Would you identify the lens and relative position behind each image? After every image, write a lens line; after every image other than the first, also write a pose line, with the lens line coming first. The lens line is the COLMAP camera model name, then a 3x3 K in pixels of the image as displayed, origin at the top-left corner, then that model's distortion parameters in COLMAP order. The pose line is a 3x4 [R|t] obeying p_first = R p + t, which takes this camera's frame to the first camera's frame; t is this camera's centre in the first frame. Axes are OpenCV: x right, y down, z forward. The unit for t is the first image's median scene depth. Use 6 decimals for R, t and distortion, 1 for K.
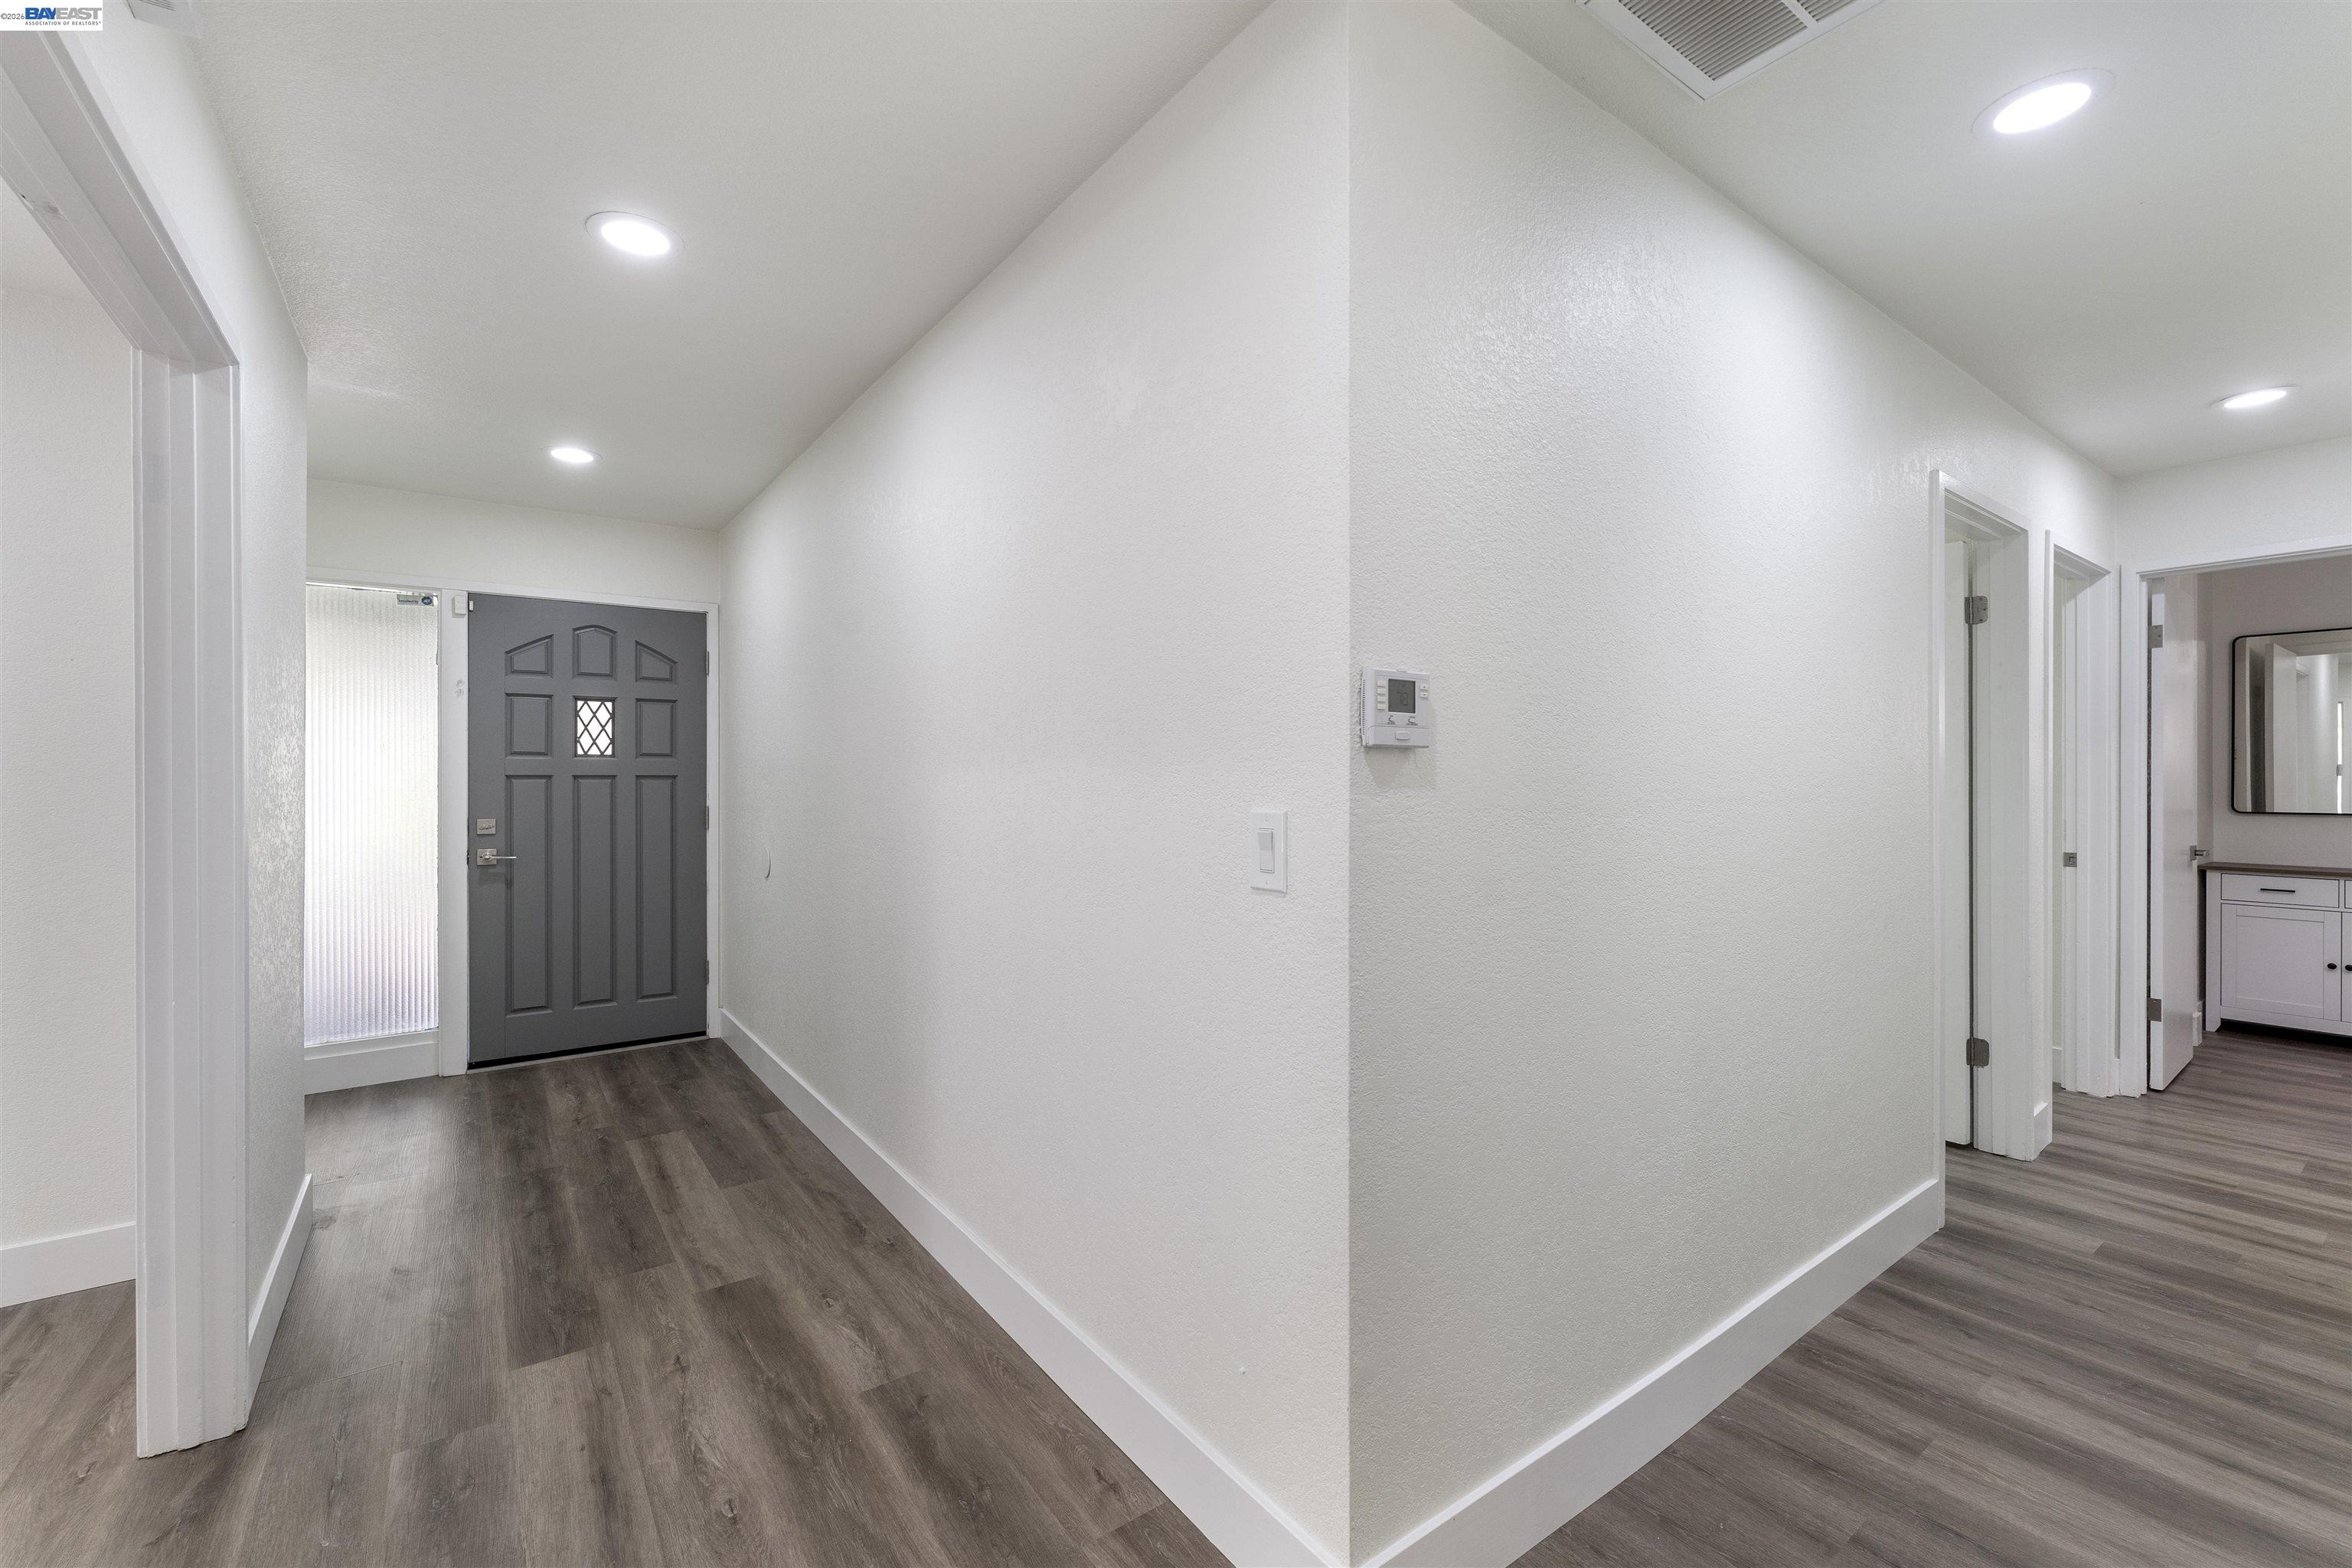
lens RADIAL K [[974.7, 0, 1193.2], [0, 974.7, 775.4], [0, 0, 1]] dist [0.005528, -0.001504]
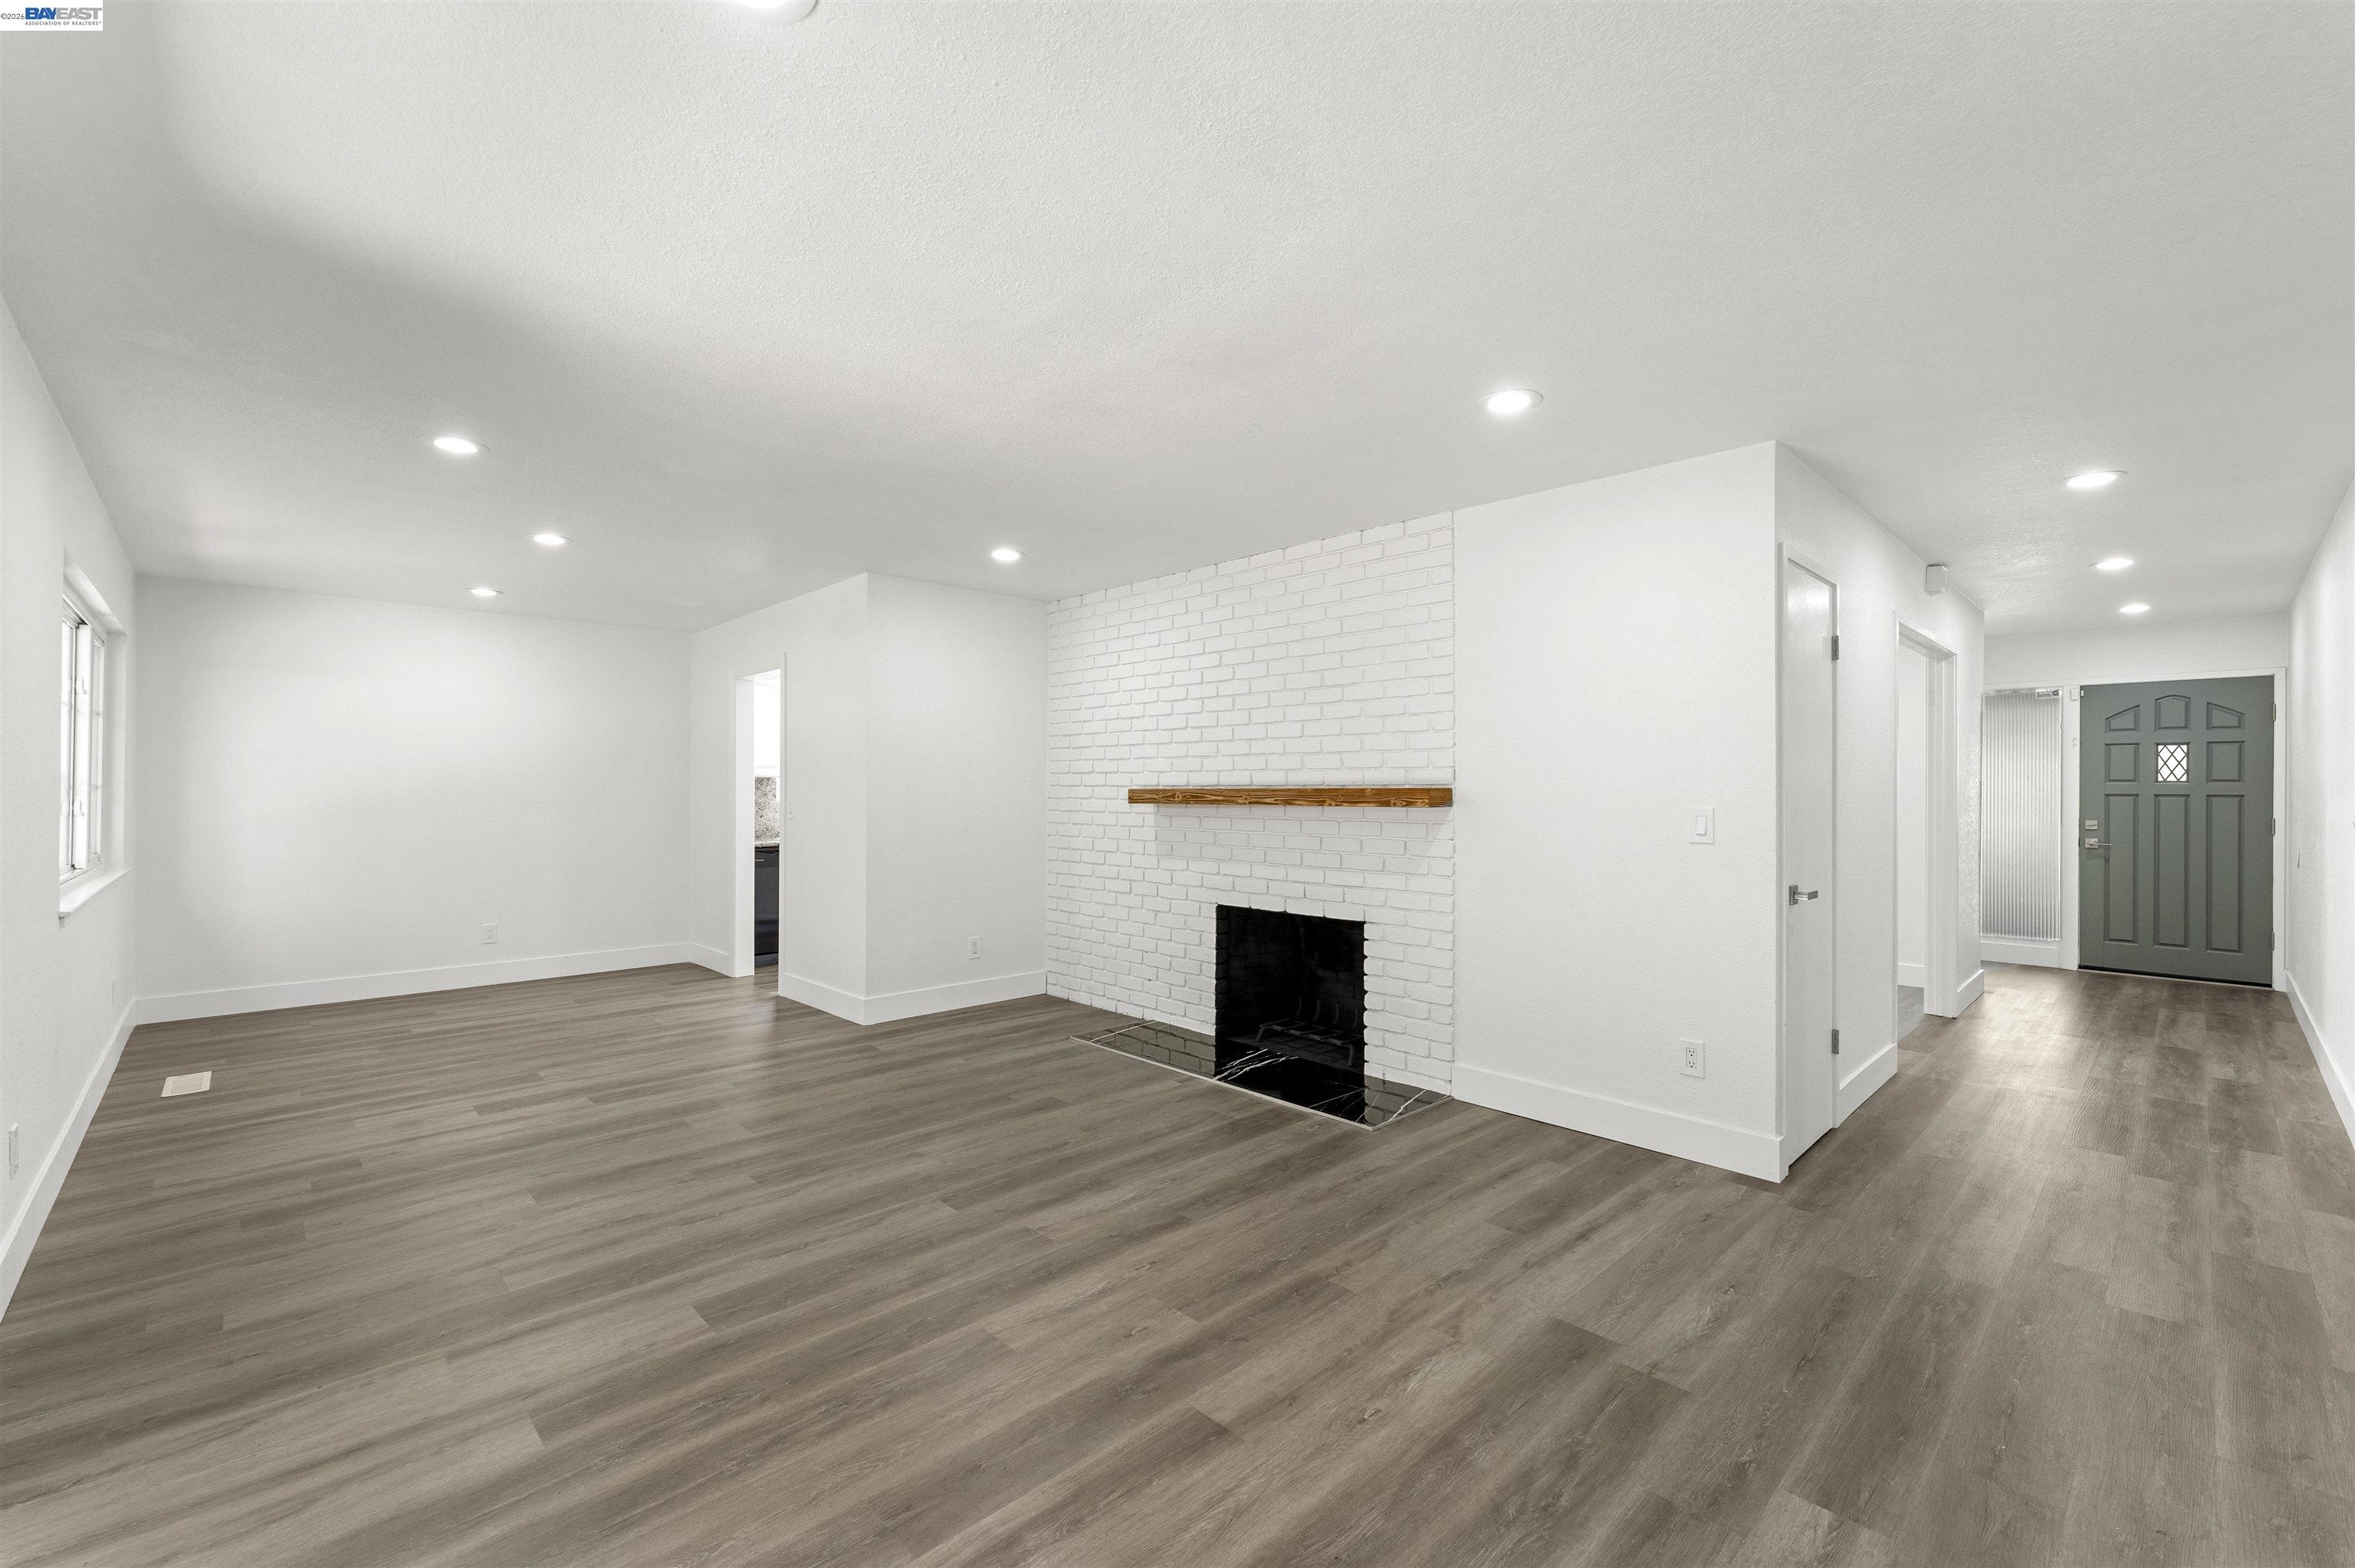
lens RADIAL K [[975.8, 0, 1165.4], [0, 975.8, 790.6], [0, 0, 1]] dist [0.005528, -0.001504]
pose [[0.120519, 0.006906, -0.992687, 0.713714], [-0.003452, 0.999973, 0.006538, -0.010830], [0.992705, 0.002639, 0.120540, -0.737049]]
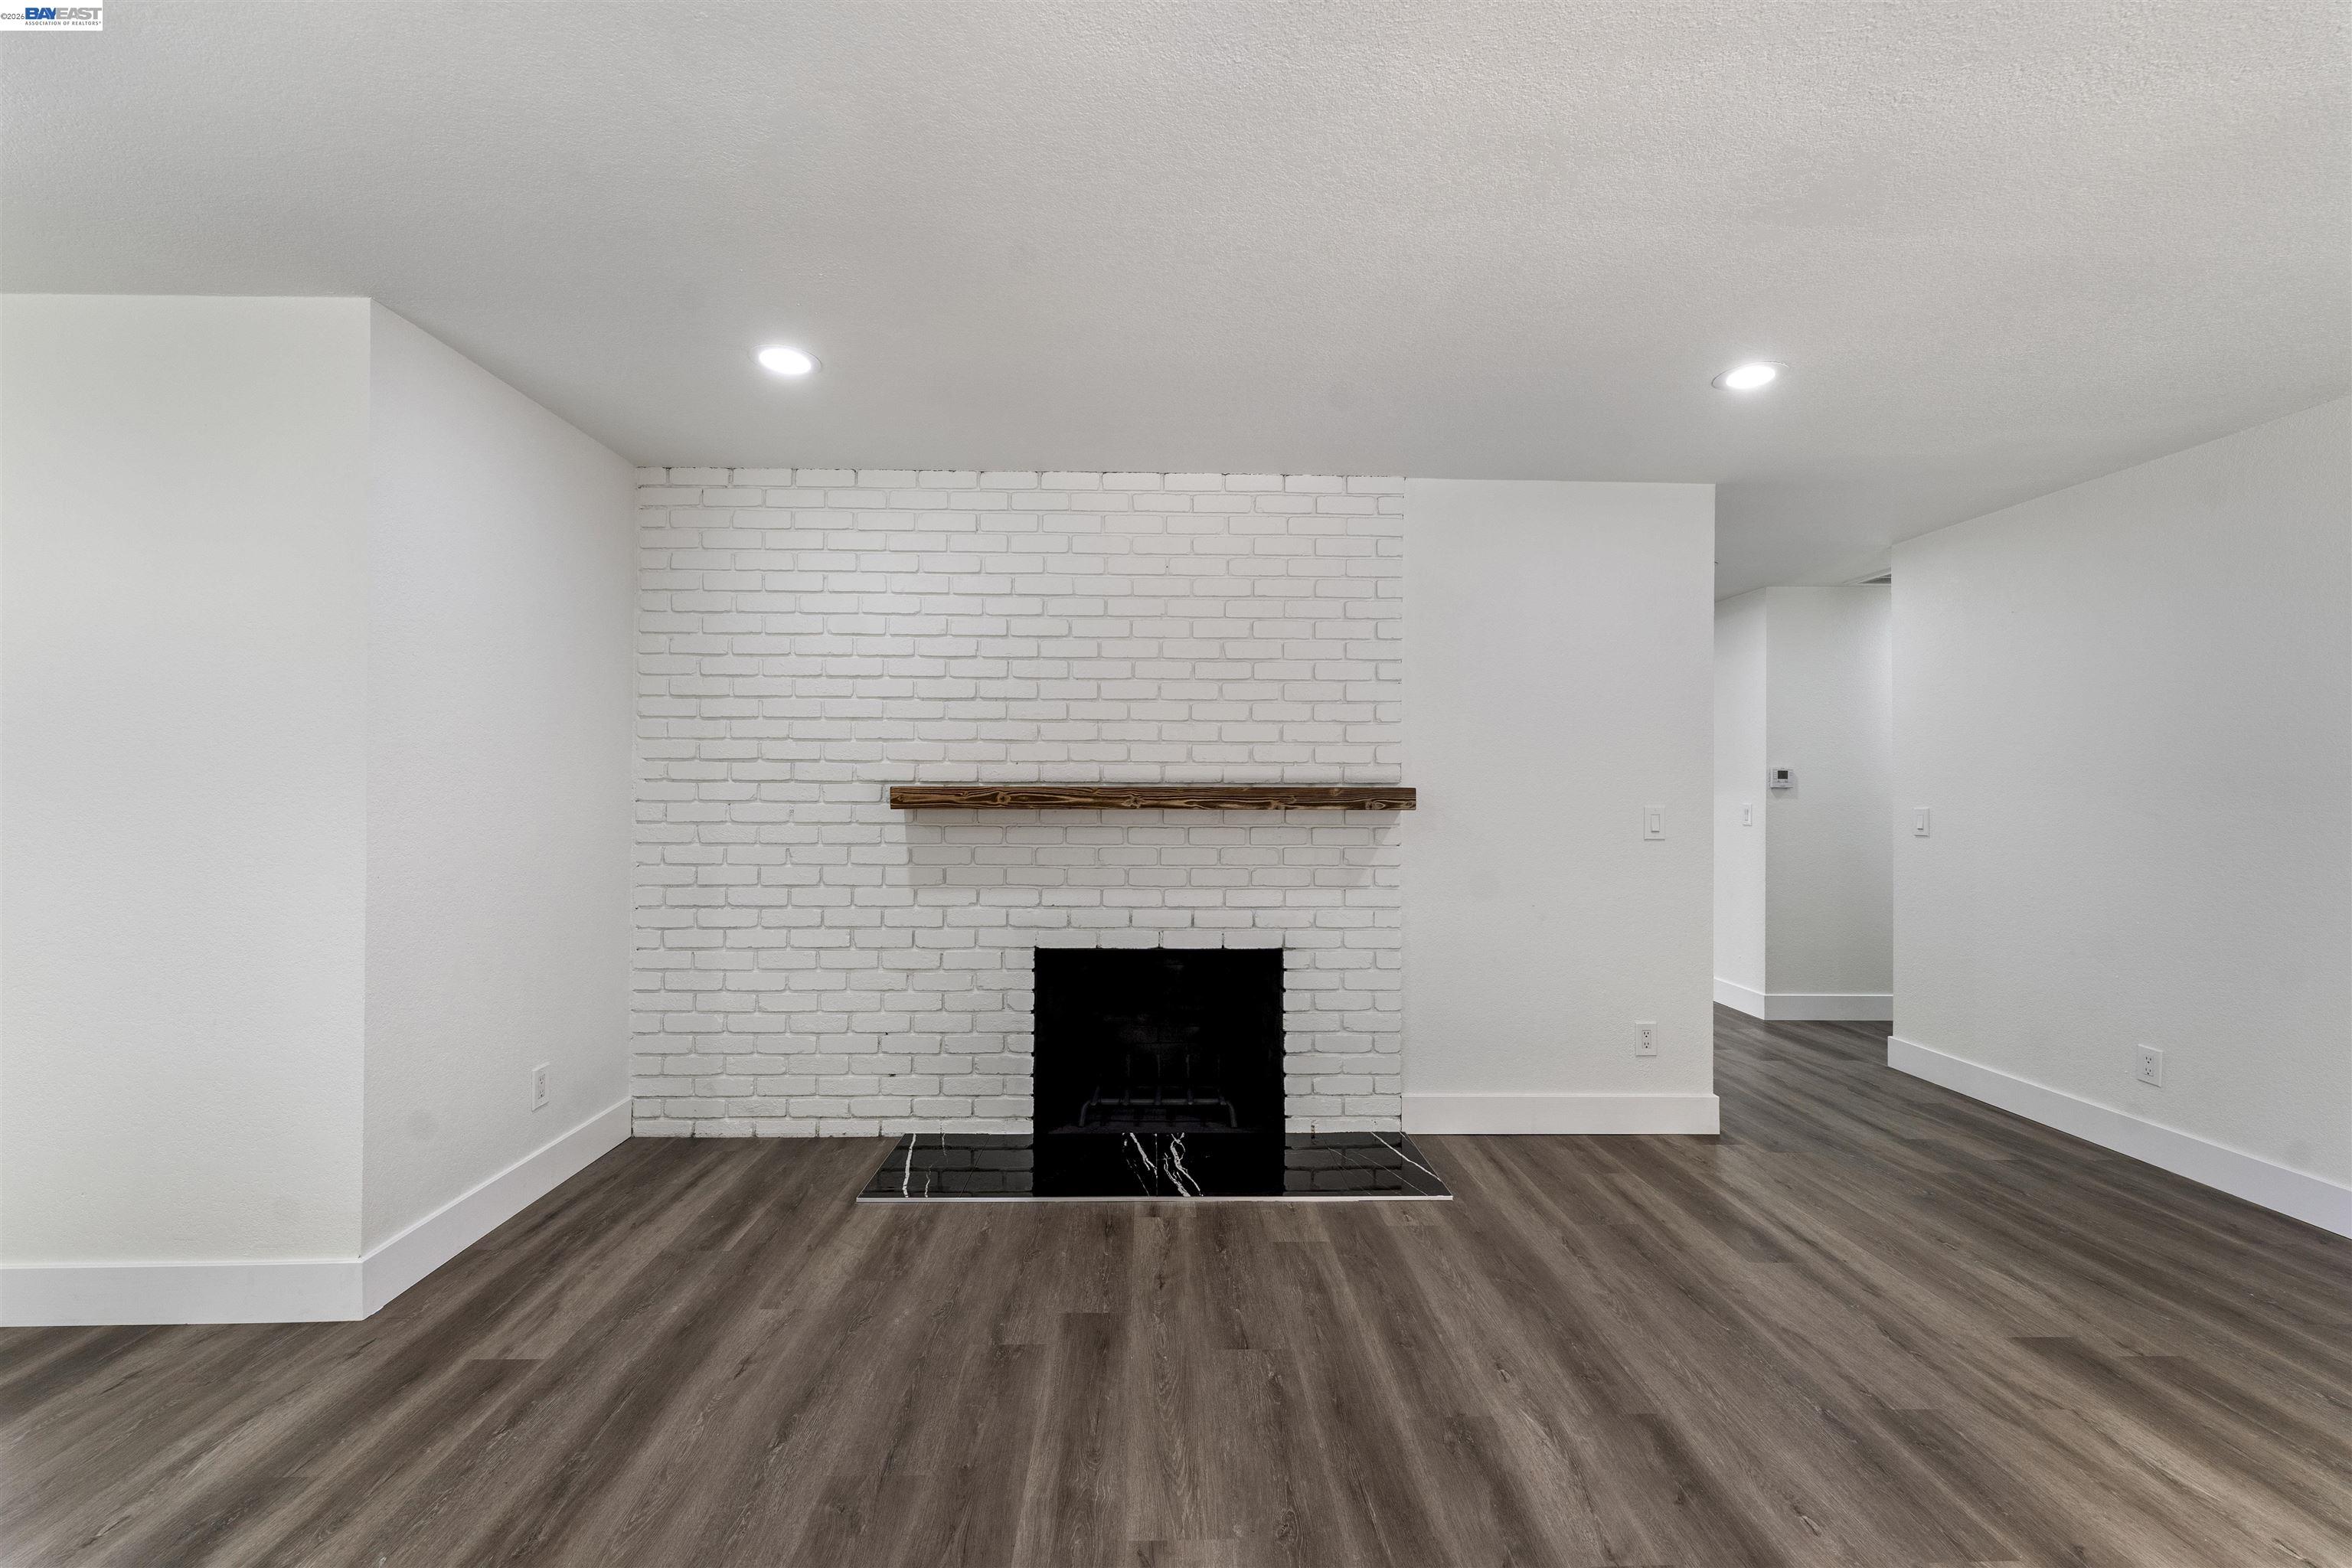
lens RADIAL K [[974.7, 0, 1160.9], [0, 974.7, 778.8], [0, 0, 1]] dist [0.005528, -0.001504]
pose [[0.818002, 0.007822, -0.575162, 0.134744], [-0.009399, 0.999956, 0.000232, -0.013526], [0.575138, 0.005216, 0.818040, -1.151091]]
